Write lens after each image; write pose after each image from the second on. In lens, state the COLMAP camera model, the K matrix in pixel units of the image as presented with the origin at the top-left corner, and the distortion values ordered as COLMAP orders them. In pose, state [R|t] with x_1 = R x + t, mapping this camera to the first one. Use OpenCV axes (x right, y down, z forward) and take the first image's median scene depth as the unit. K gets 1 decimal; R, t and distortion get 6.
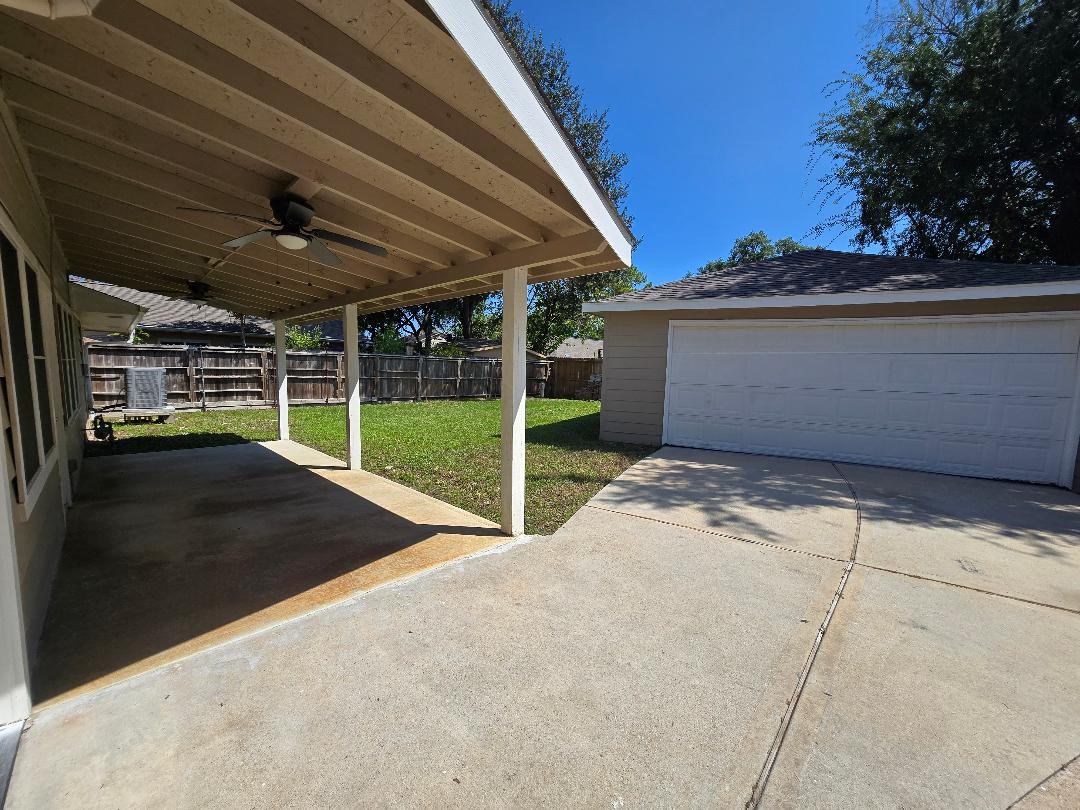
lens RADIAL K [[444.3, 0, 534.5], [0, 444.3, 409.6], [0, 0, 1]] dist [-0.001966, 0.000255]
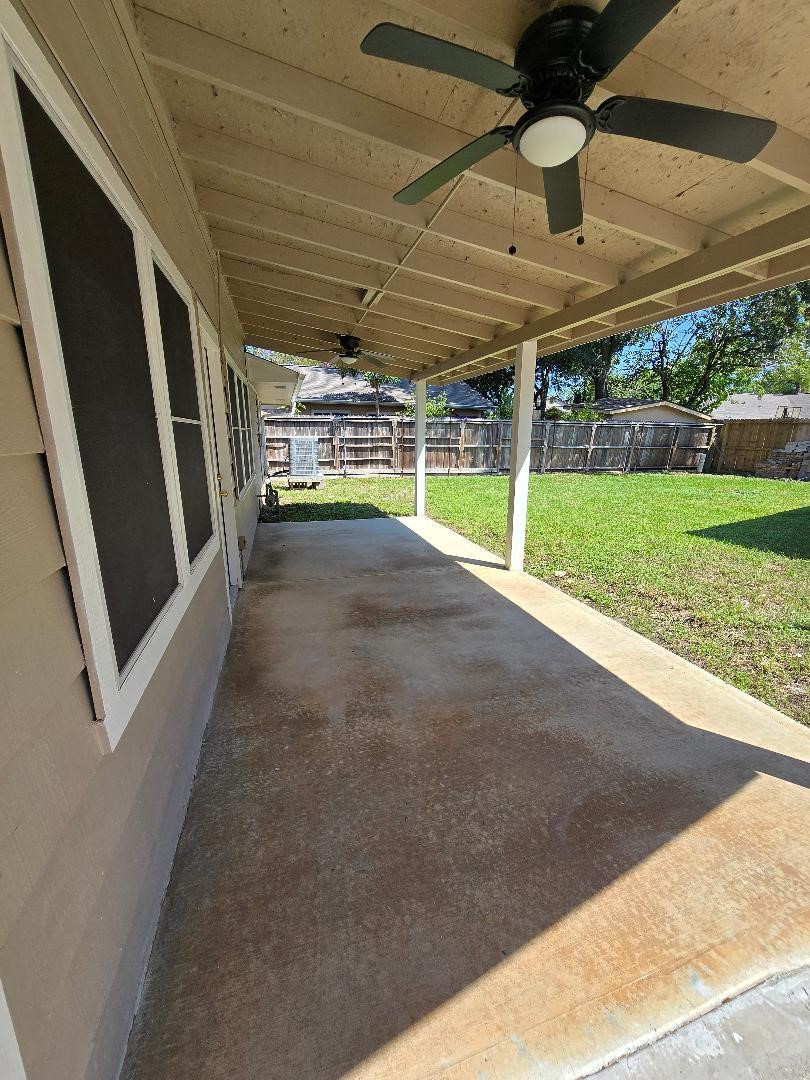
lens RADIAL K [[444.3, 0, 405.0], [0, 444.3, 540.0], [0, 0, 1]] dist [-0.001966, 0.000255]
pose [[0.878278, 0.099097, -0.467769, -0.123366], [-0.034311, 0.988828, 0.145062, -0.011666], [0.476918, -0.111355, 0.871865, 0.142127]]
